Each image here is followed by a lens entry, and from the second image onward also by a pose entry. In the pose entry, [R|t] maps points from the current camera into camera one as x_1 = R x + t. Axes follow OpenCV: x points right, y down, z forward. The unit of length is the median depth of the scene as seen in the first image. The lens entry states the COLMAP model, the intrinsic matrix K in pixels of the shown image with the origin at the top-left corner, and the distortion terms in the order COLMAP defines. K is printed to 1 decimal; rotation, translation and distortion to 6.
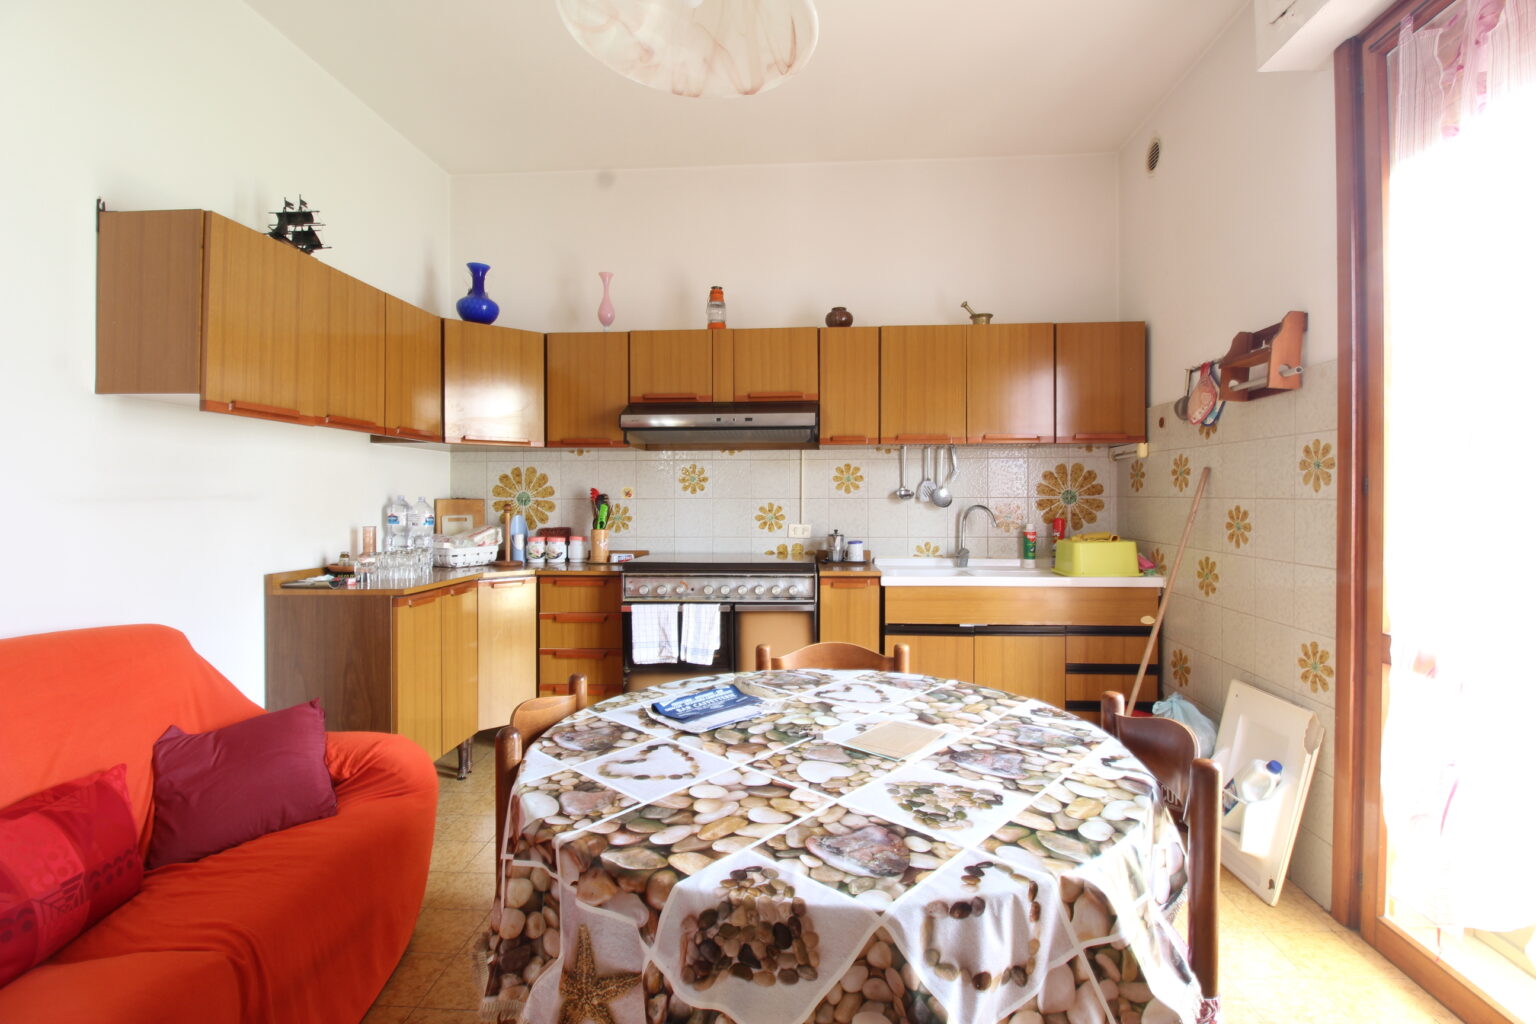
lens RADIAL K [[708.0, 0, 779.4], [0, 708.0, 502.1], [0, 0, 1]] dist [-0.002090, -0.009854]
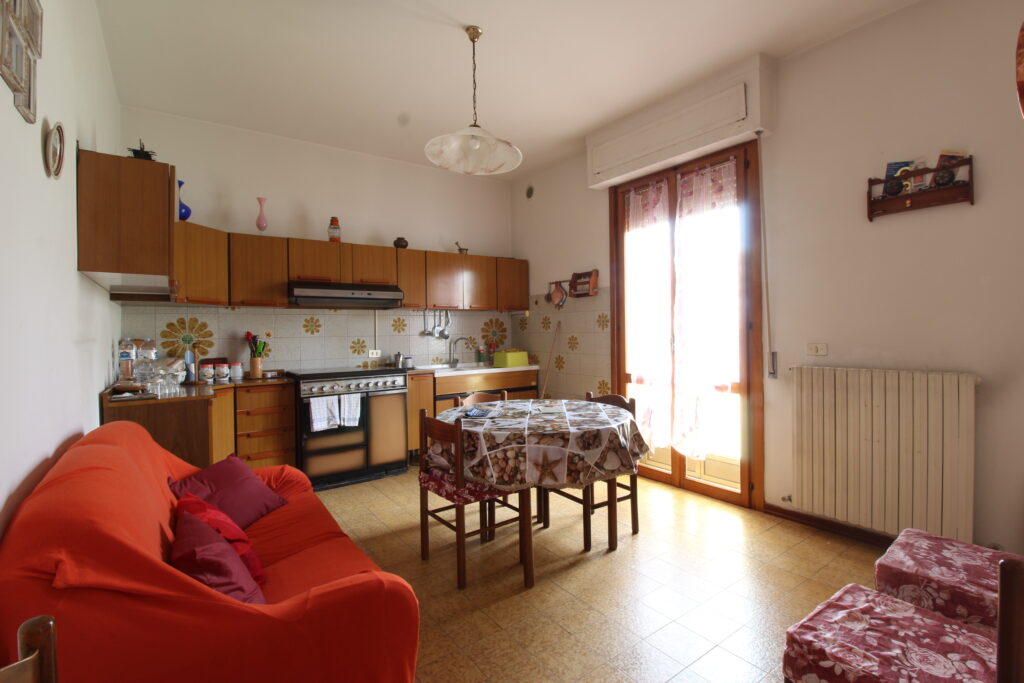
lens RADIAL K [[472.0, 0, 520.0], [0, 472.0, 335.6], [0, 0, 1]] dist [-0.002090, -0.009854]
pose [[0.770373, -0.014964, 0.637418, -0.552294], [0.019448, 0.999811, -0.000033, 0.001001], [-0.637297, 0.012422, 0.770518, -0.228992]]
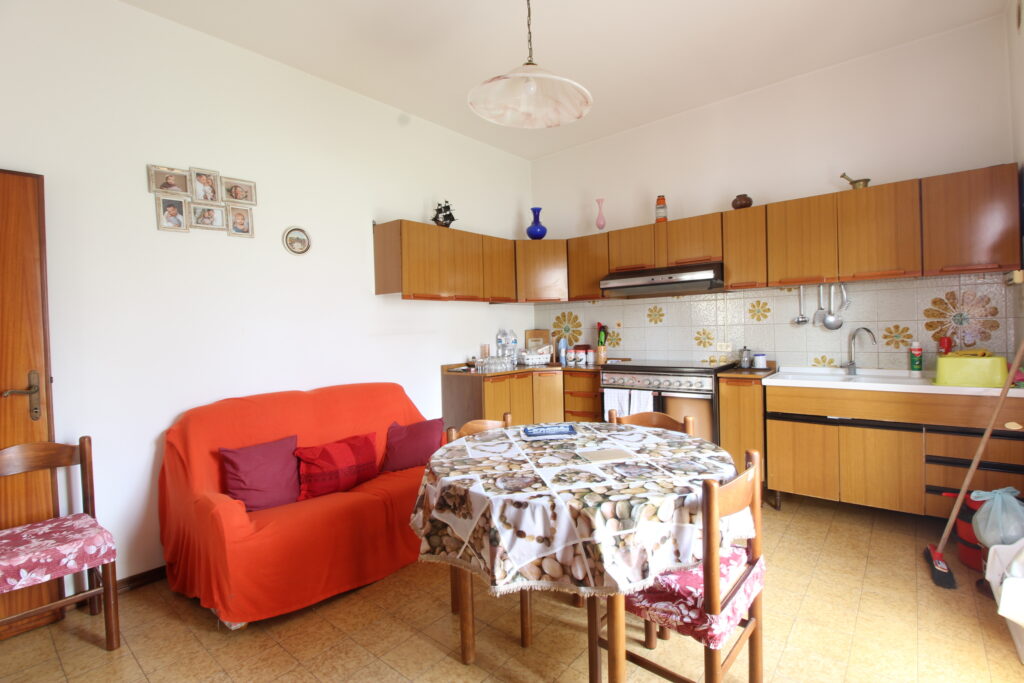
lens RADIAL K [[472.0, 0, 516.9], [0, 472.0, 334.9], [0, 0, 1]] dist [-0.002090, -0.009854]
pose [[0.803533, -0.012137, -0.595136, 0.321852], [0.022069, 0.999712, 0.009408, -0.005127], [0.594851, -0.020694, 0.803570, -0.075939]]
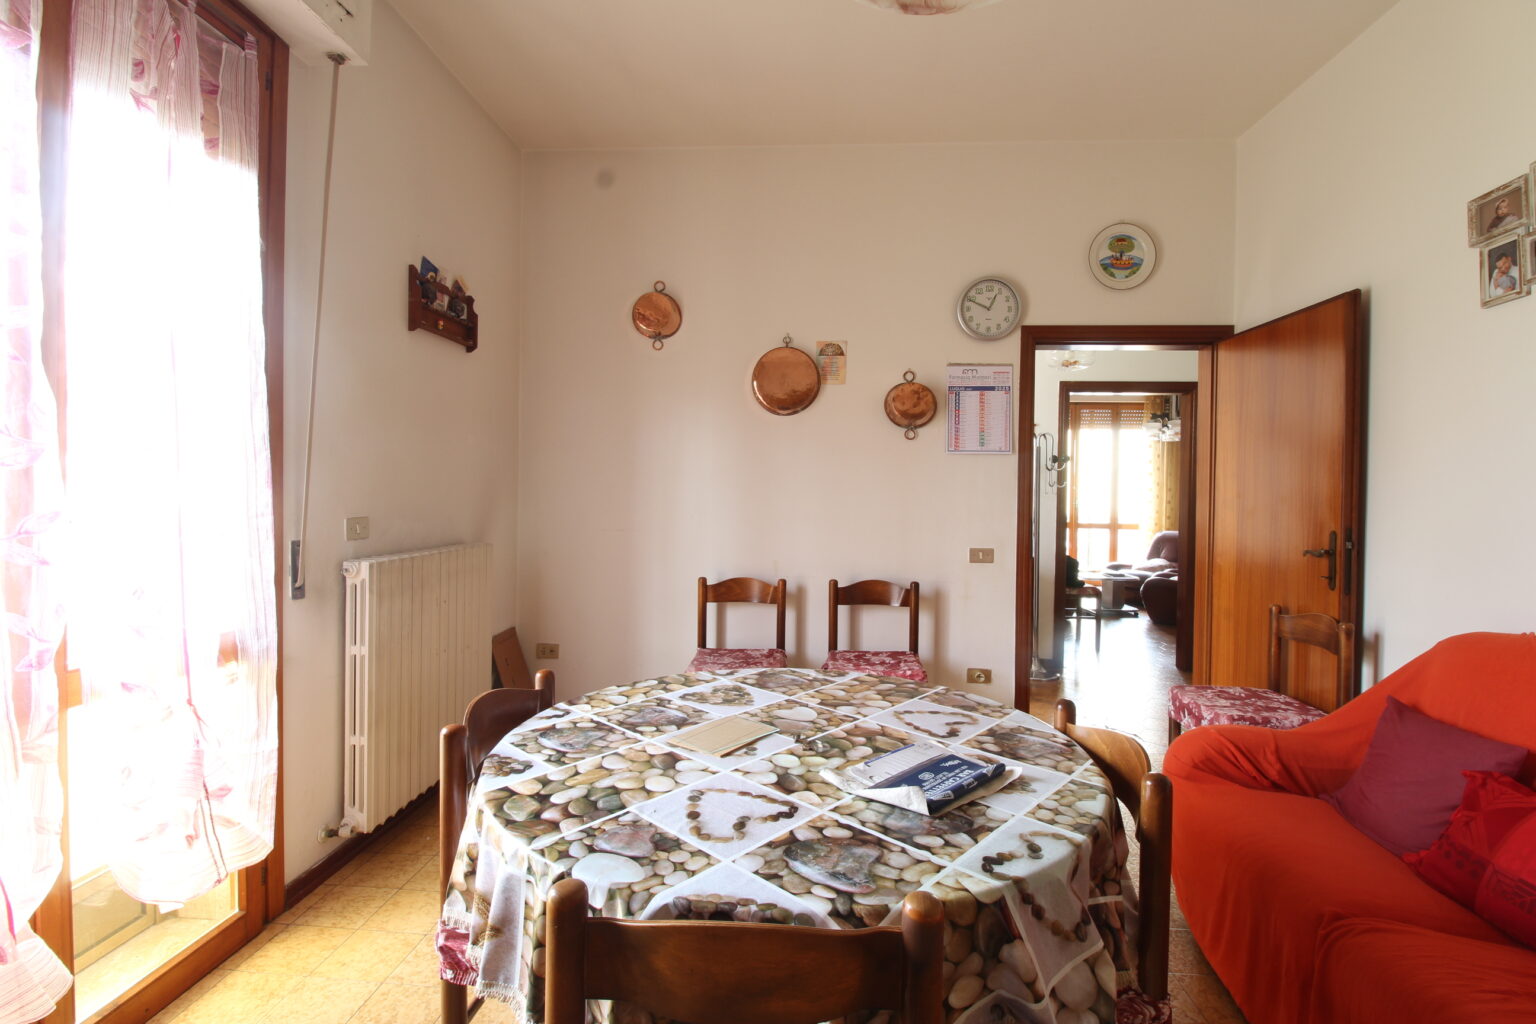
lens RADIAL K [[708.0, 0, 787.0], [0, 708.0, 500.3], [0, 0, 1]] dist [-0.002090, -0.009854]
pose [[-0.999923, -0.009967, -0.007381, 0.036002], [-0.010141, 0.999664, 0.023857, -0.013808], [0.007141, 0.023930, -0.999688, 0.877601]]
